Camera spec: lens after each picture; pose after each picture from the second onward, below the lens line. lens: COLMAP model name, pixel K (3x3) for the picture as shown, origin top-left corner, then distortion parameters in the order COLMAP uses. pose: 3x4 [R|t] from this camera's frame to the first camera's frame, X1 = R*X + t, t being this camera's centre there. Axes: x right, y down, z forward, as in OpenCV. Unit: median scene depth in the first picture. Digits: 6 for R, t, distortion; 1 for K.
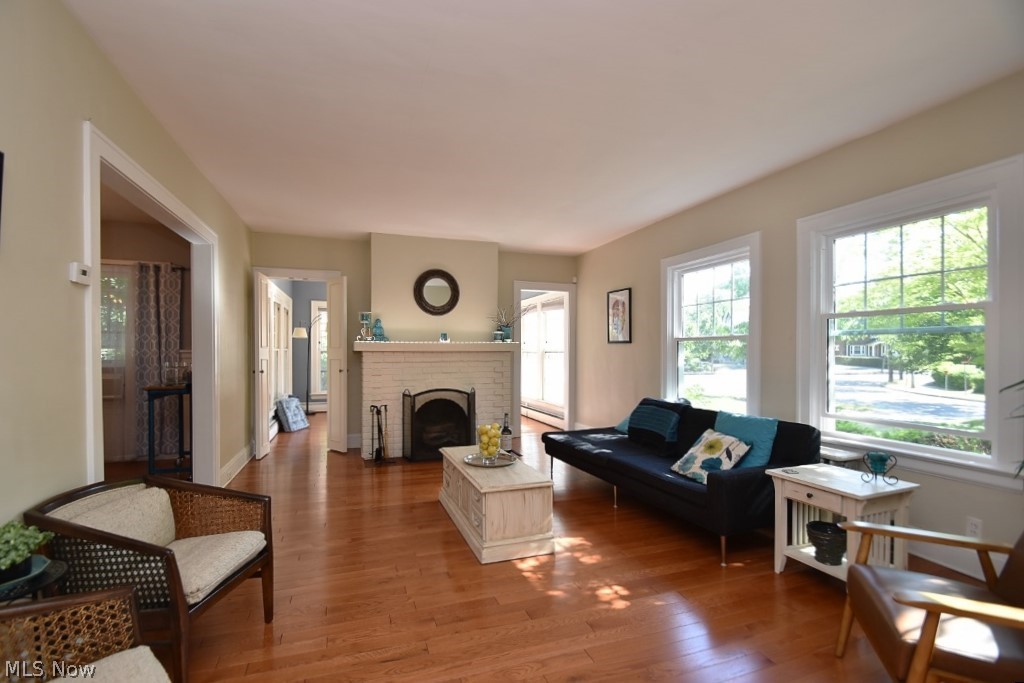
lens RADIAL K [[451.2, 0, 495.9], [0, 451.2, 351.8], [0, 0, 1]] dist [0.002277, 0.000120]
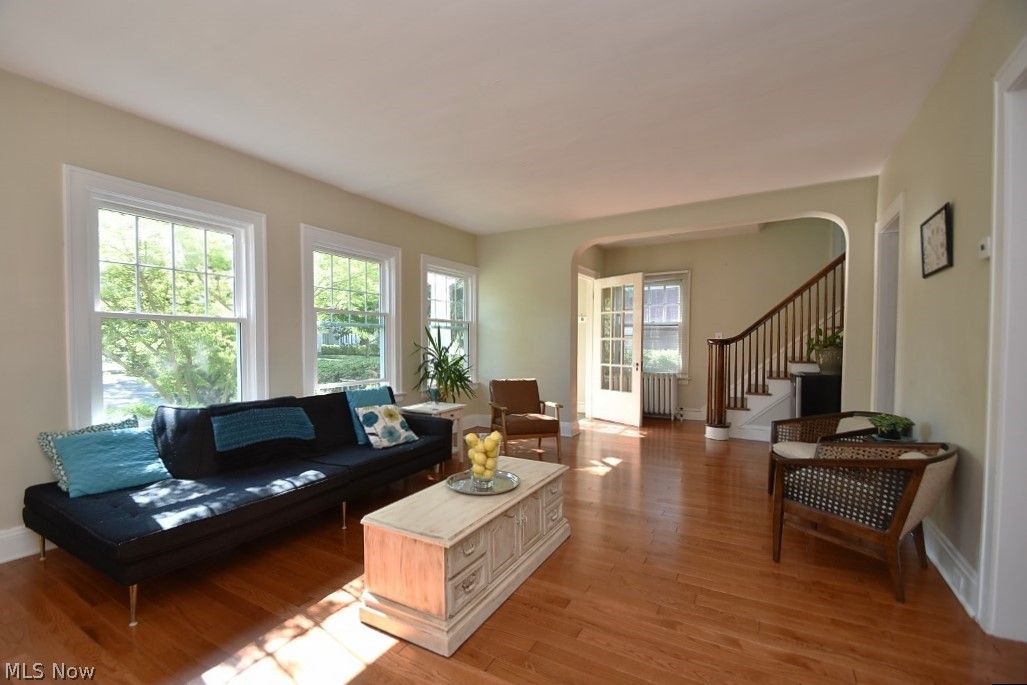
lens RADIAL K [[452.5, 0, 497.4], [0, 452.5, 352.8], [0, 0, 1]] dist [0.002277, 0.000120]
pose [[-0.657019, -0.020174, 0.753604, -0.659081], [0.005465, 0.999488, 0.031521, 0.004377], [-0.753854, 0.024828, -0.656572, 1.665439]]
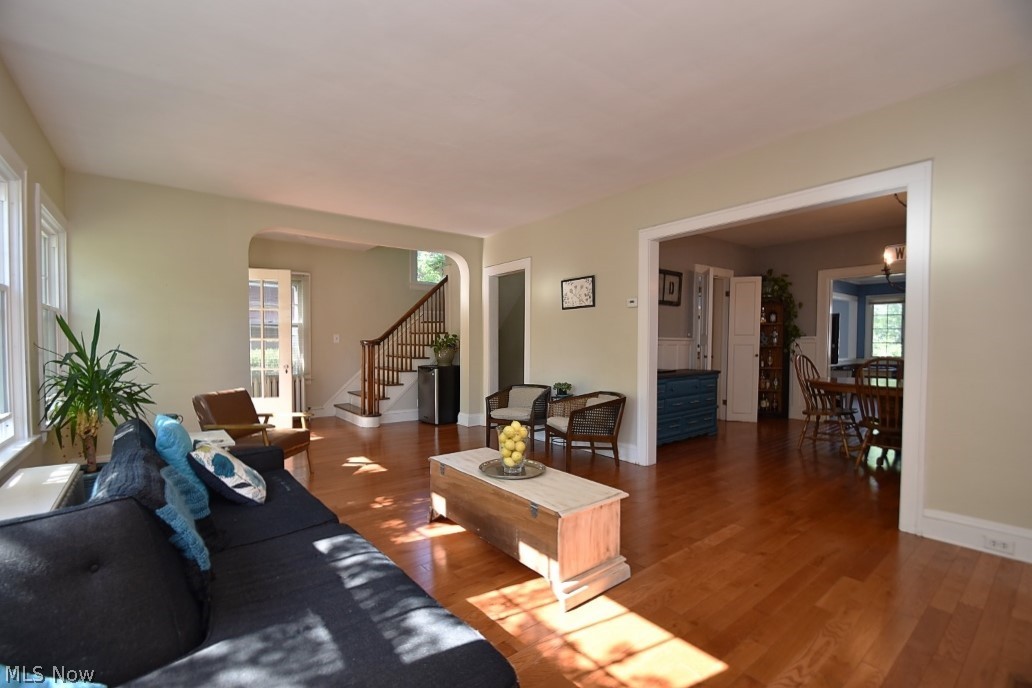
lens RADIAL K [[454.7, 0, 499.8], [0, 454.7, 354.4], [0, 0, 1]] dist [0.002277, 0.000120]
pose [[-0.945826, 0.004357, -0.324646, 0.300517], [-0.006328, 0.999473, 0.031850, 0.004549], [0.324613, 0.032179, -0.945299, 2.006915]]
